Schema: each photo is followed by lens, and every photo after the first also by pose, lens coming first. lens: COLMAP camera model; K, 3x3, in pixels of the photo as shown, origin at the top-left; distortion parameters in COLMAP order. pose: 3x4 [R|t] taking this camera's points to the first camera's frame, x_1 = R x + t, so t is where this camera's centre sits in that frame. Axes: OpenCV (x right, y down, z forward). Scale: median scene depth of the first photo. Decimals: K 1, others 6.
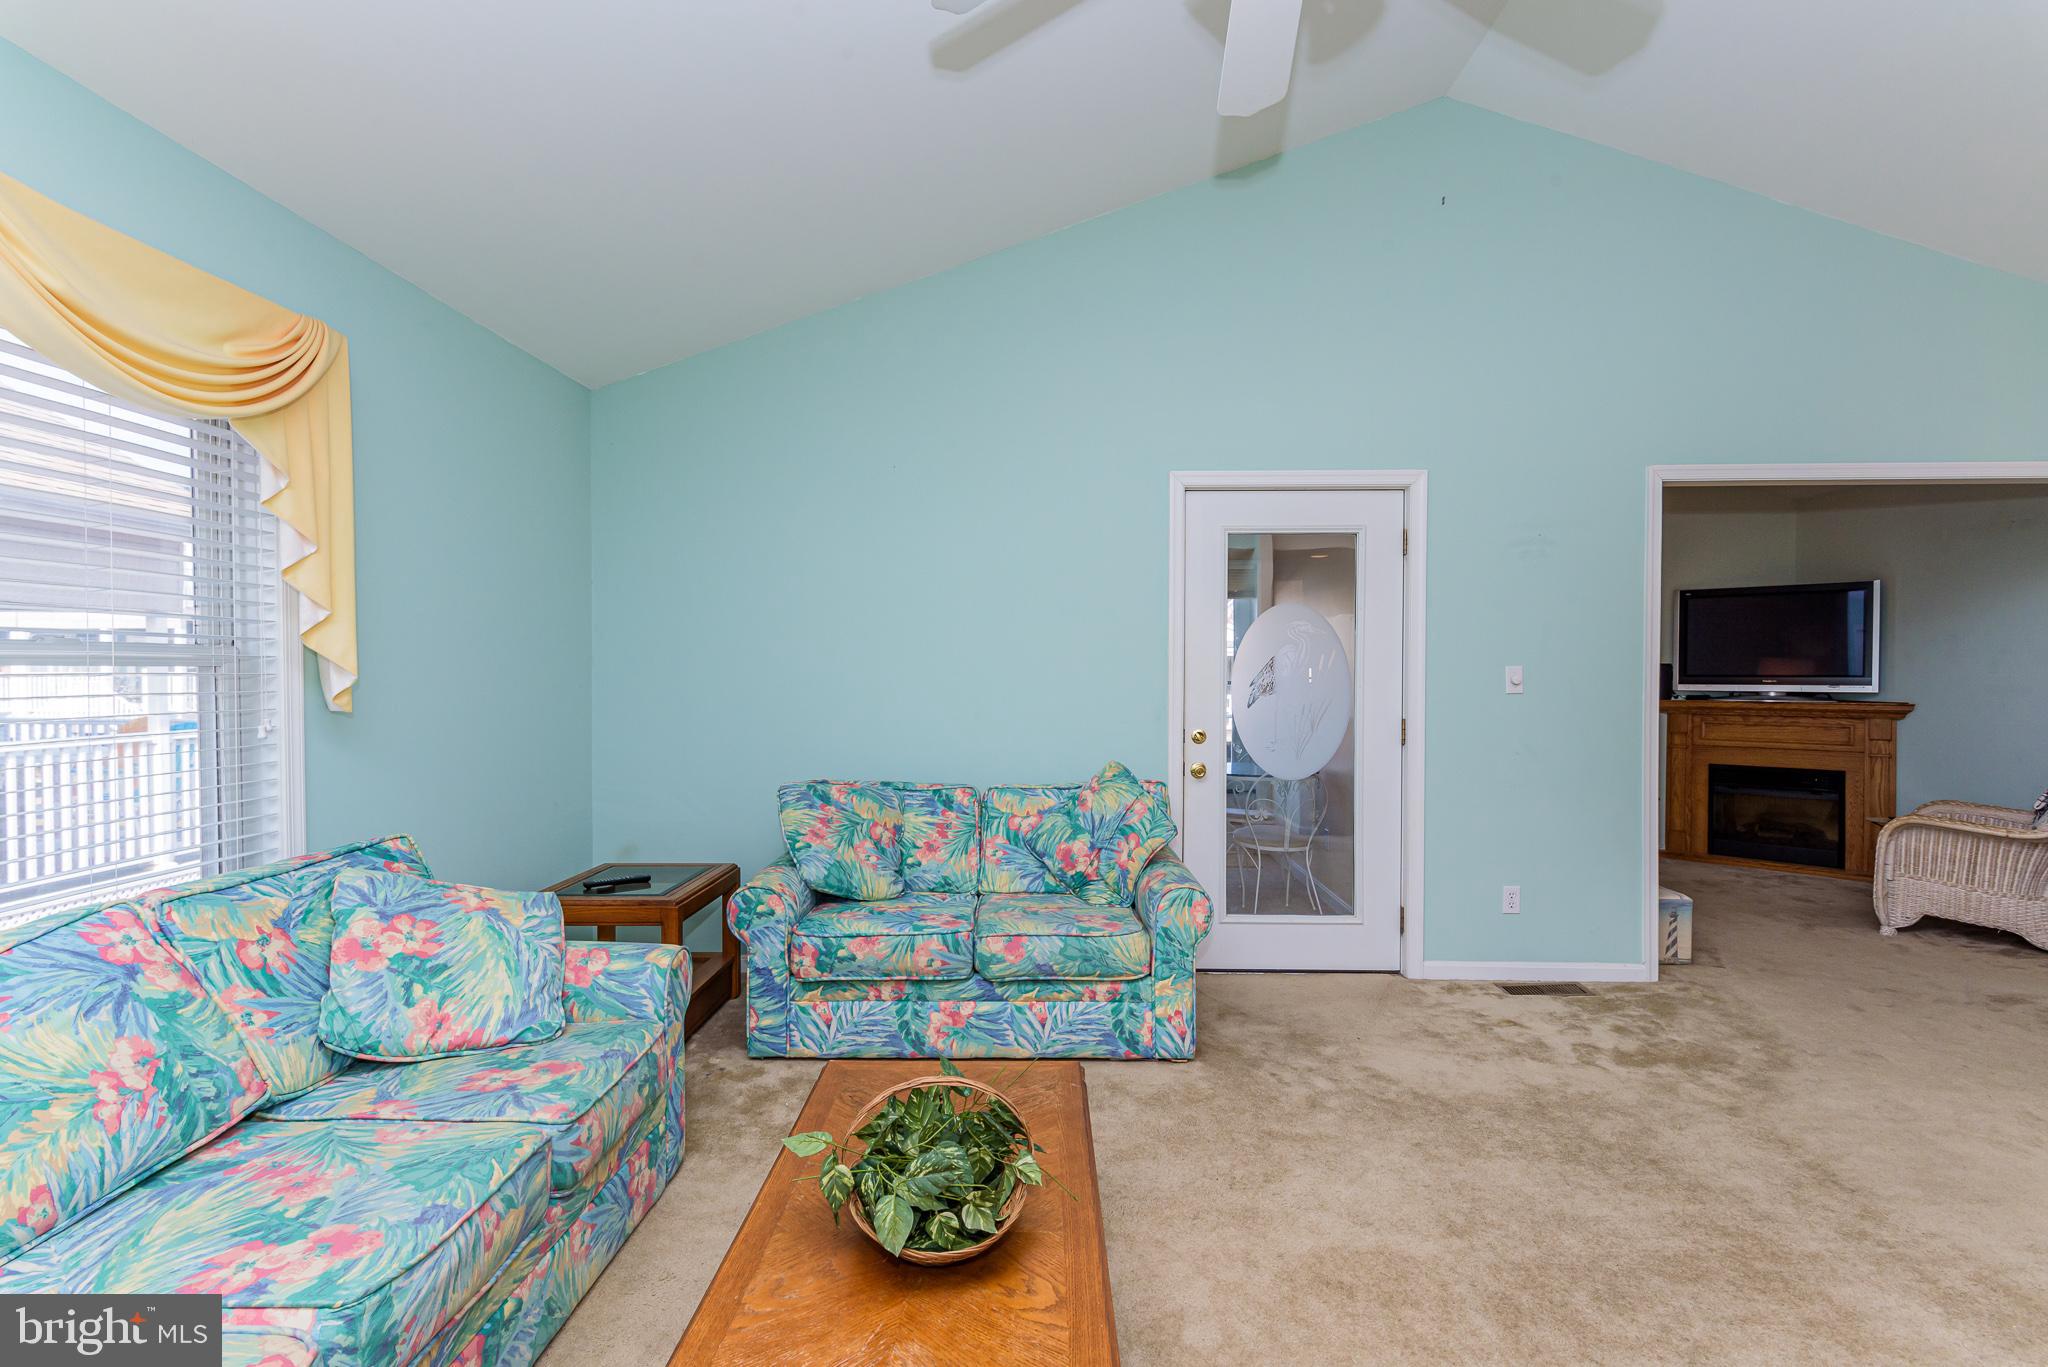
lens RADIAL K [[1004.8, 0, 1022.8], [0, 1004.8, 687.6], [0, 0, 1]] dist [0.003629, -0.000774]
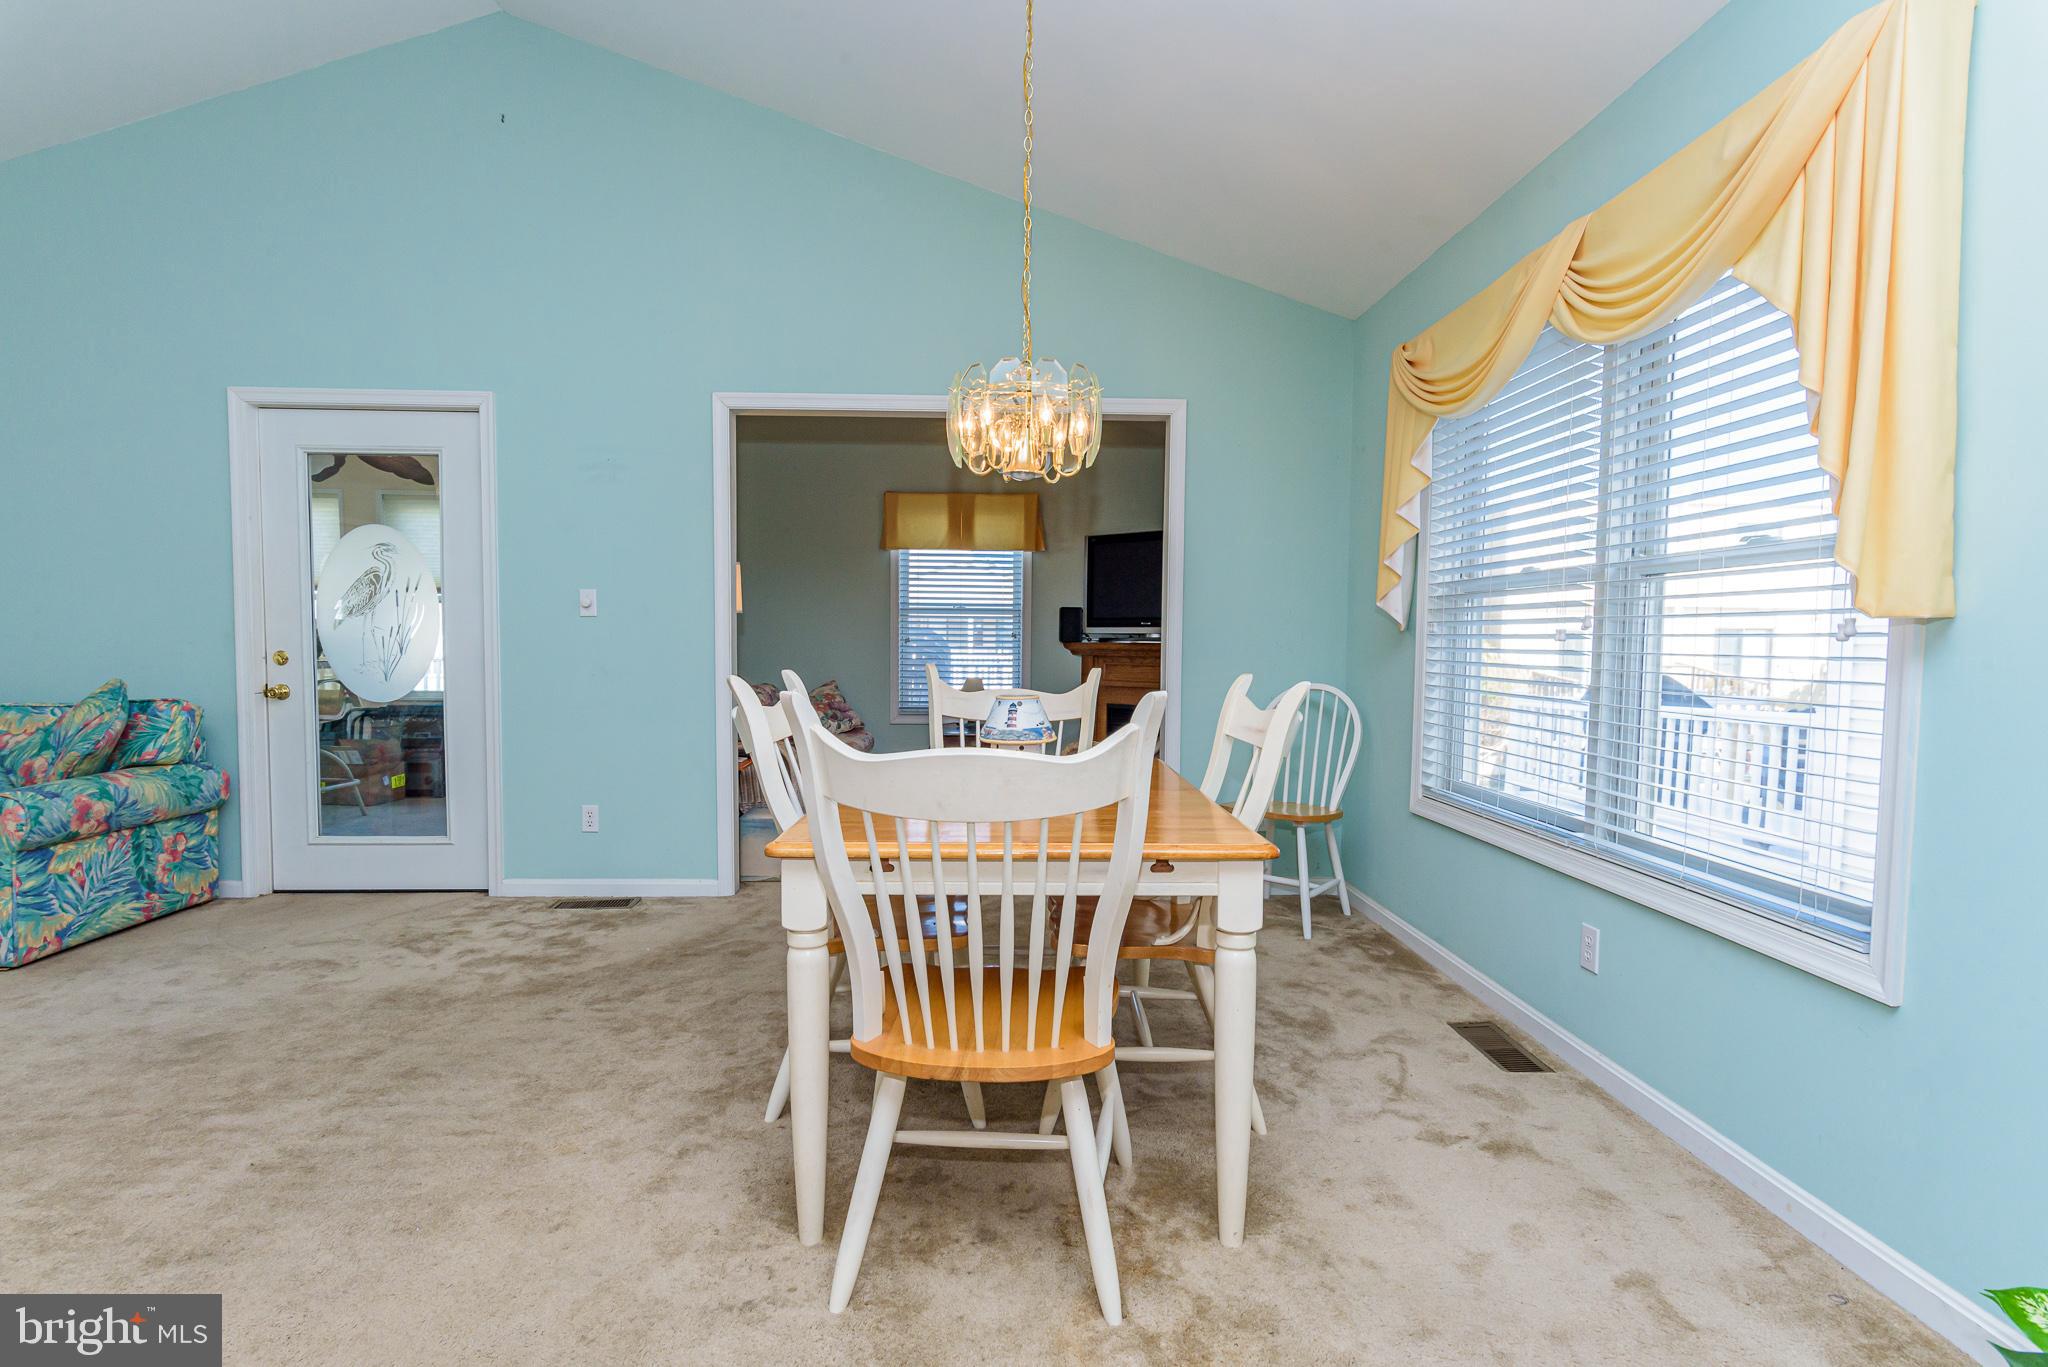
lens RADIAL K [[997.4, 0, 1021.8], [0, 997.4, 690.8], [0, 0, 1]] dist [0.002690, -0.000482]
pose [[0.997511, 0.003405, 0.070425, 1.097698], [-0.006000, 0.999309, 0.036669, 0.053334], [-0.070251, -0.037000, 0.996843, -0.047672]]
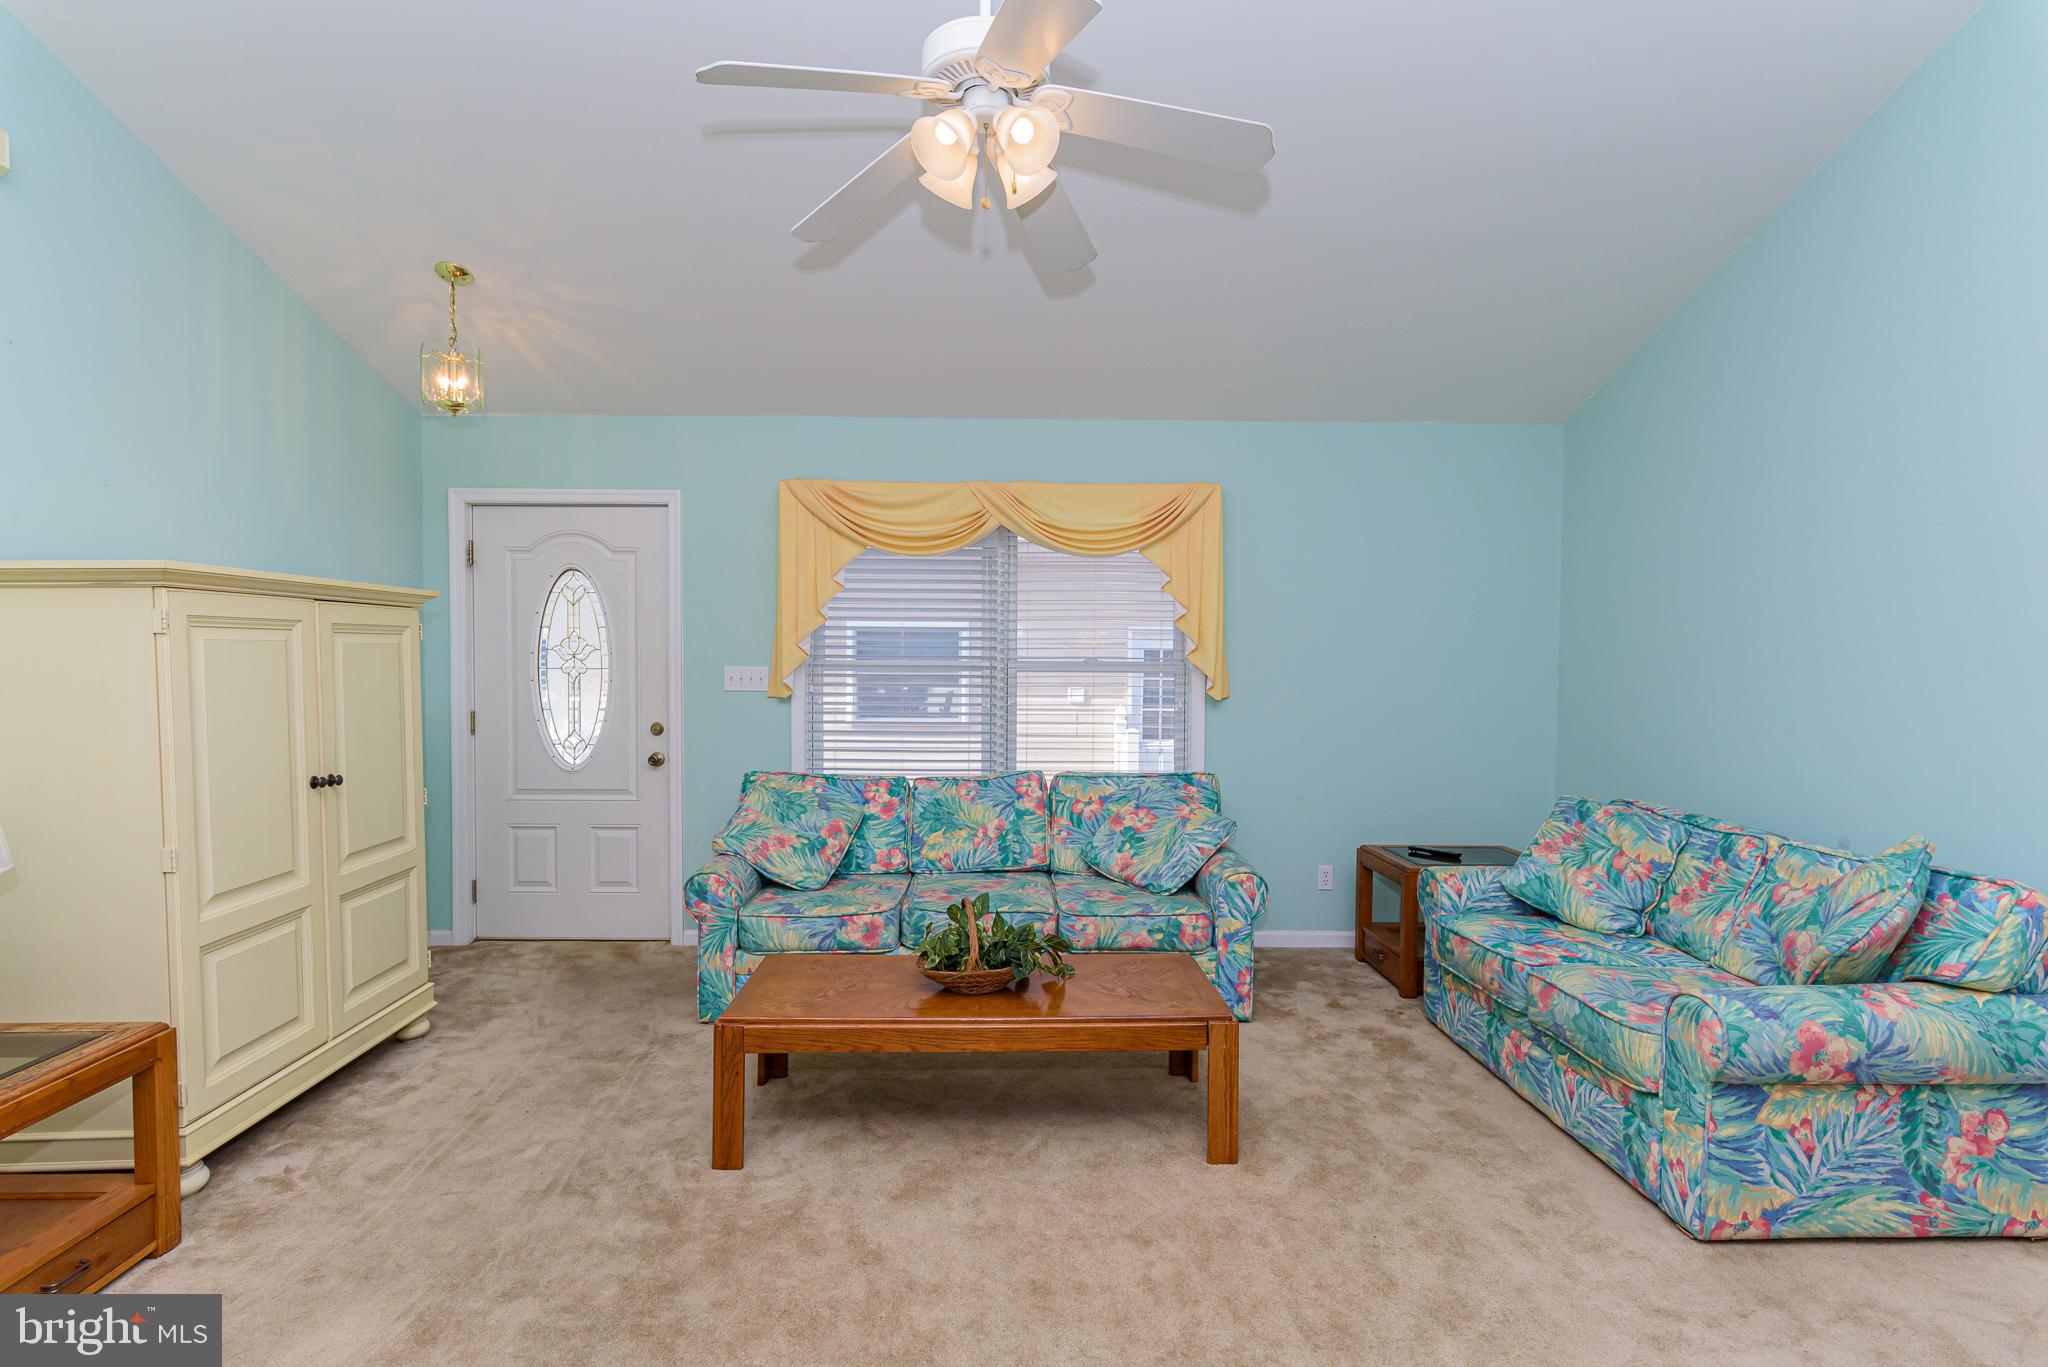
lens RADIAL K [[997.4, 0, 1021.8], [0, 997.4, 690.8], [0, 0, 1]] dist [0.002690, -0.000482]
pose [[0.043835, 0.032110, -0.998523, 0.845664], [-0.023788, 0.999234, 0.031089, -0.030276], [0.998756, 0.022390, 0.044565, 0.481226]]
